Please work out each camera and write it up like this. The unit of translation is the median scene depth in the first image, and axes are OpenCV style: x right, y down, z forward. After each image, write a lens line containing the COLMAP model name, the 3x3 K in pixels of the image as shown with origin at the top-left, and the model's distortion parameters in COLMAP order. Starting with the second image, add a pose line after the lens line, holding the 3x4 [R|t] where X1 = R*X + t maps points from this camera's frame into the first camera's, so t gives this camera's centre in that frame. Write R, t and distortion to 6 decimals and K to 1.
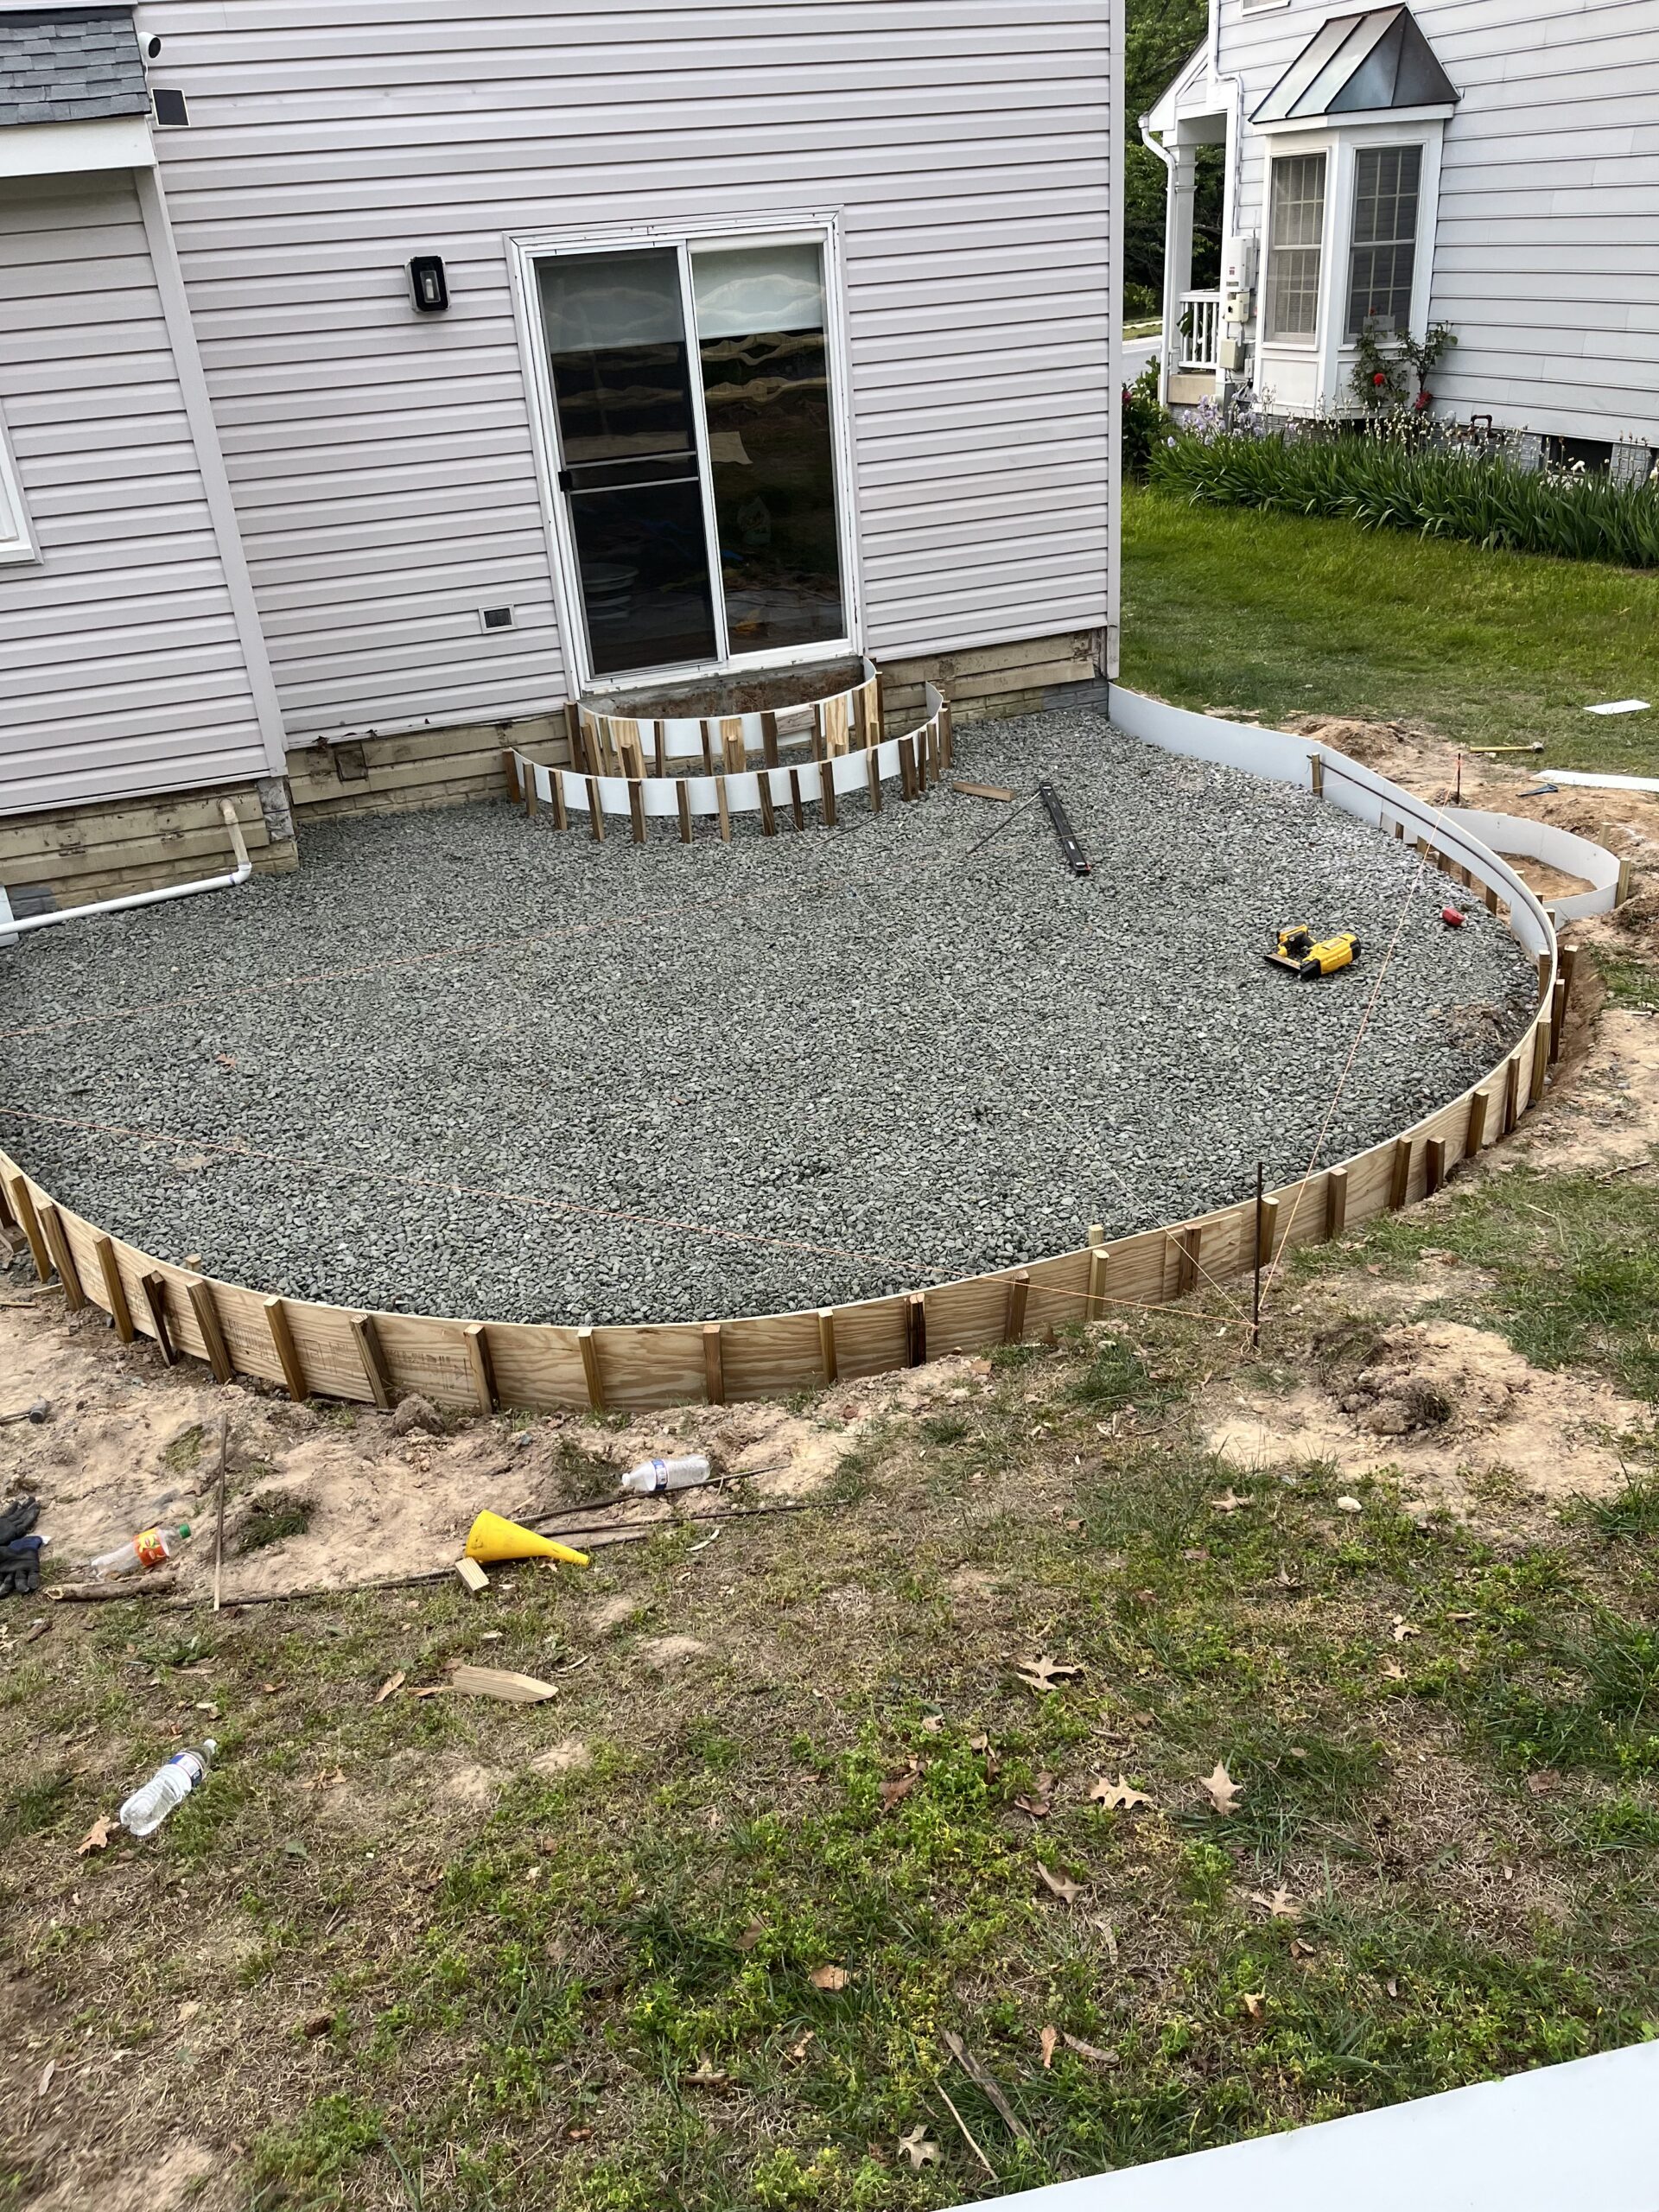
lens RADIAL K [[1695.0, 0, 838.0], [0, 1695.0, 1111.2], [0, 0, 1]] dist [0.044133, -0.064955]
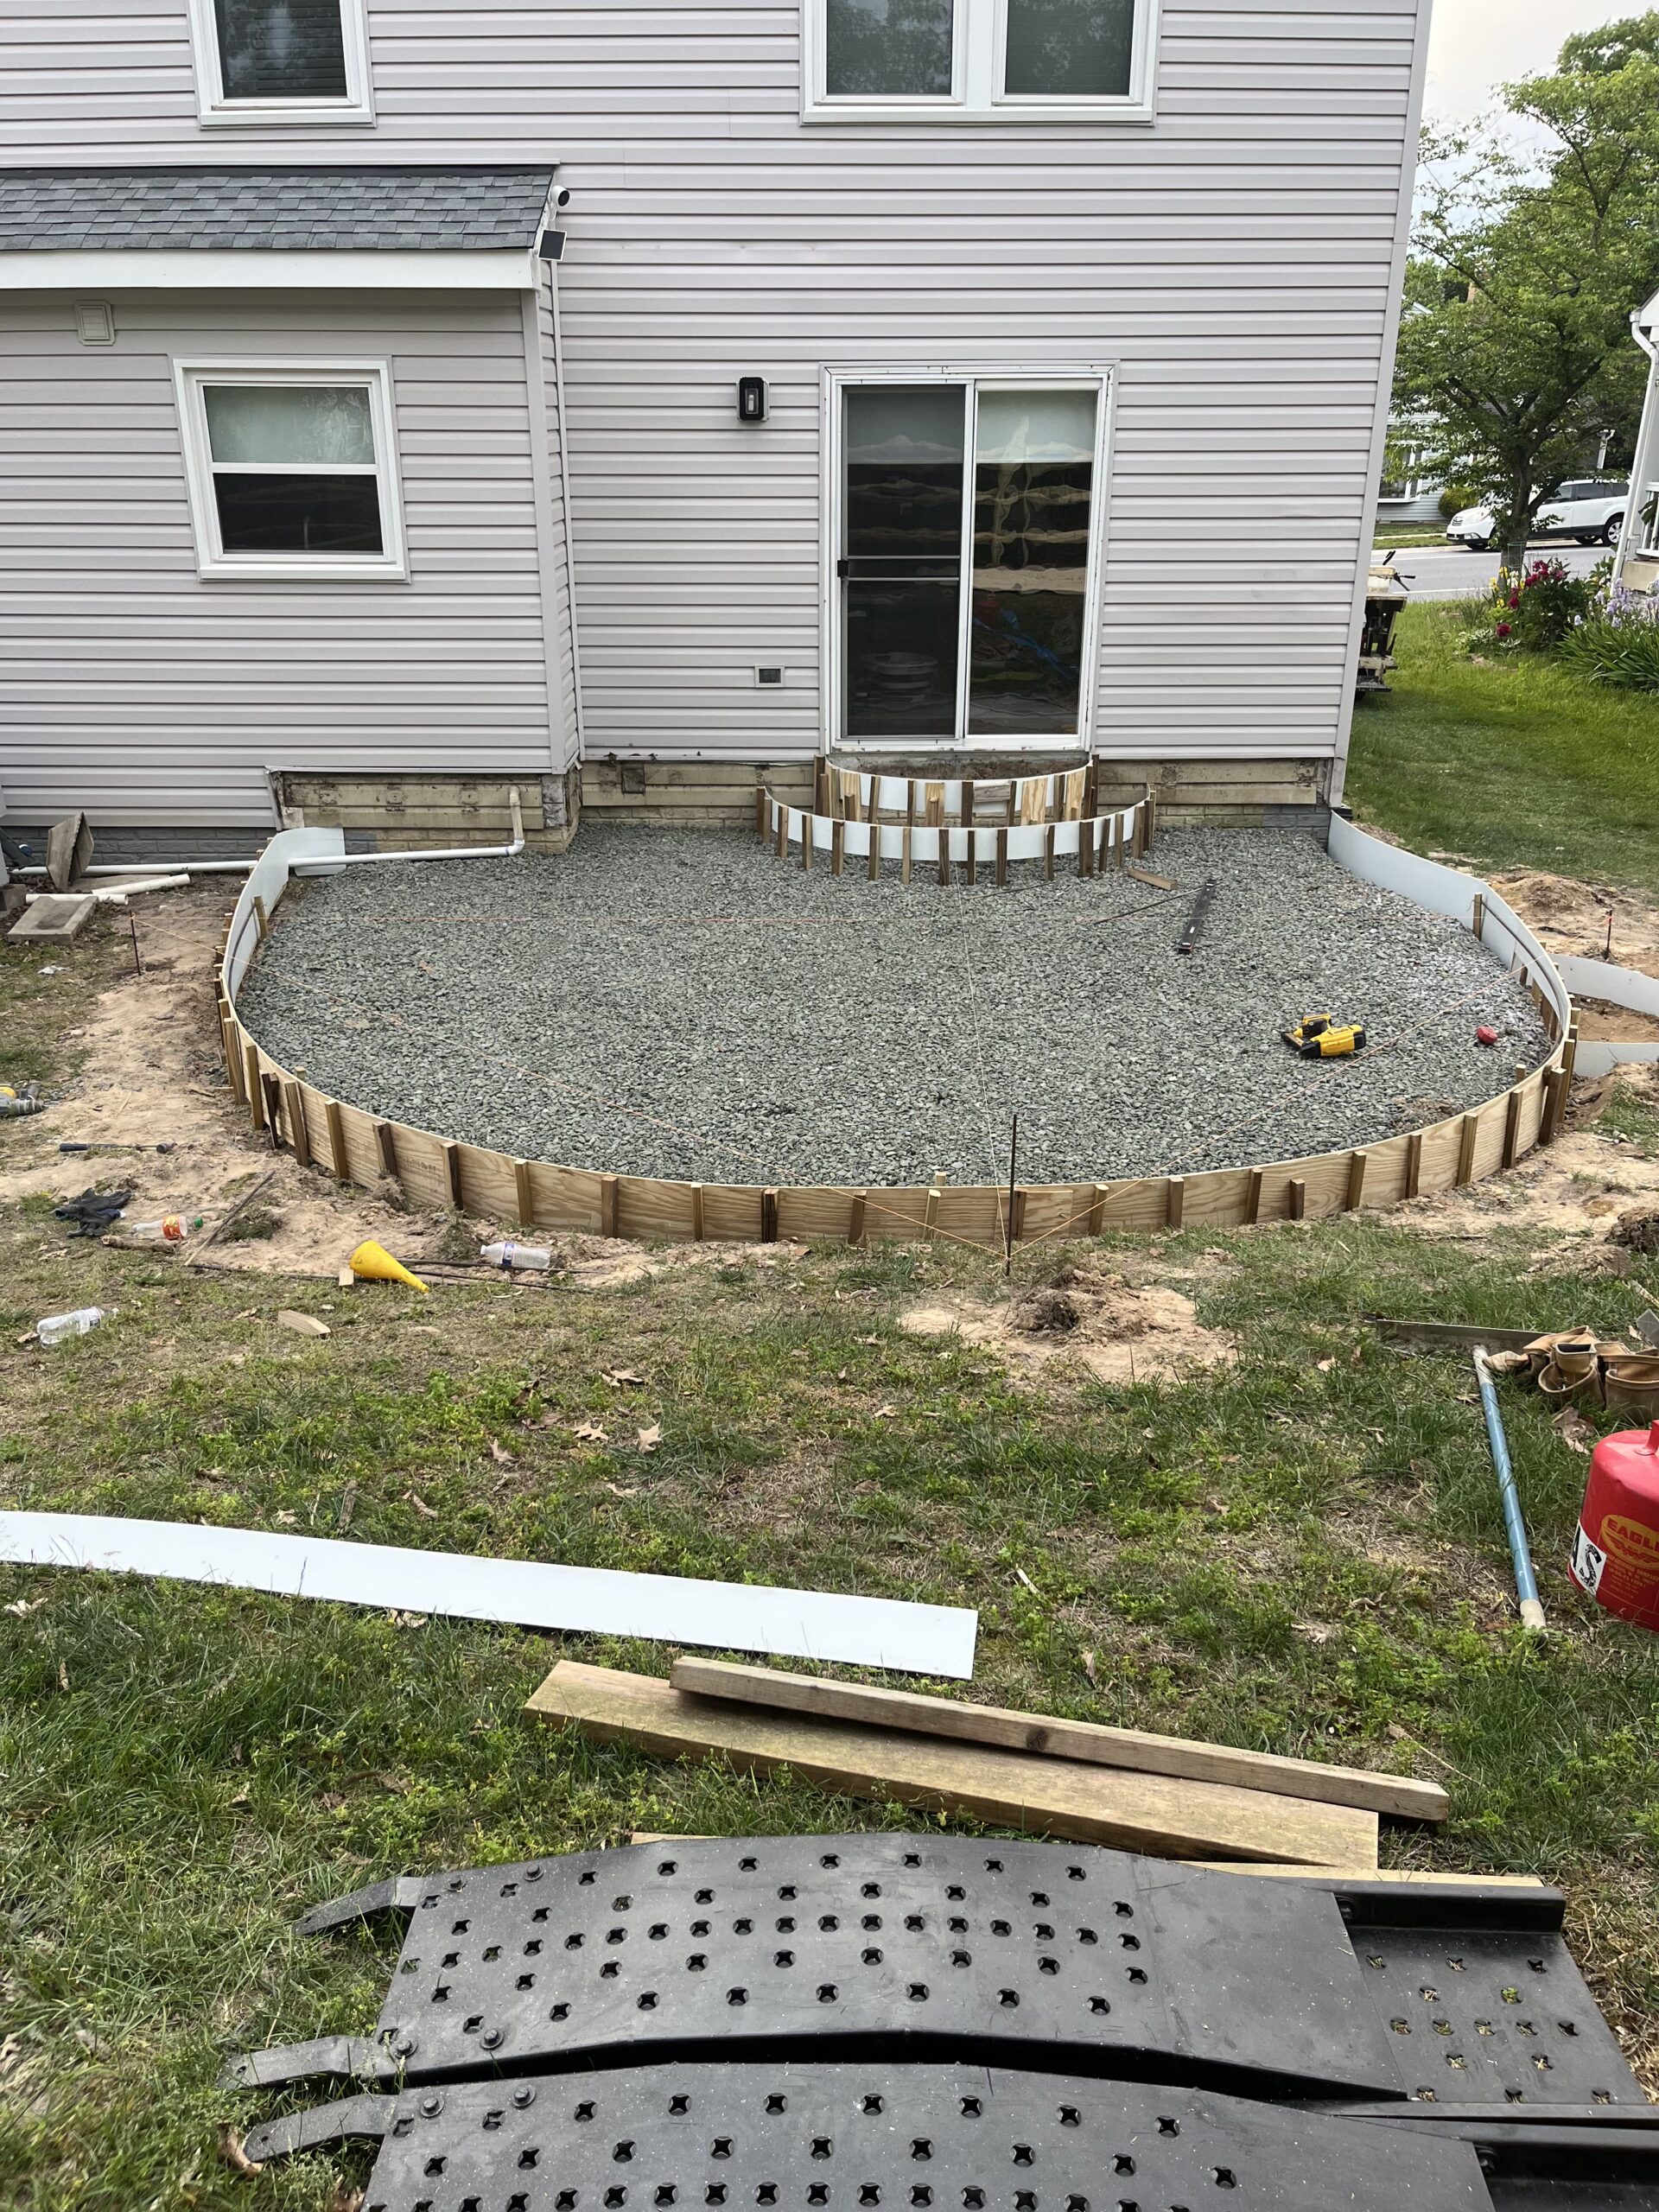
lens RADIAL K [[1695.0, 0, 811.3], [0, 1695.0, 1115.6], [0, 0, 1]] dist [0.044133, -0.064955]
pose [[0.941601, 0.189349, -0.278450, 0.232412], [-0.209118, 0.976953, -0.042814, 0.058719], [0.263926, 0.098542, 0.959496, -0.106842]]
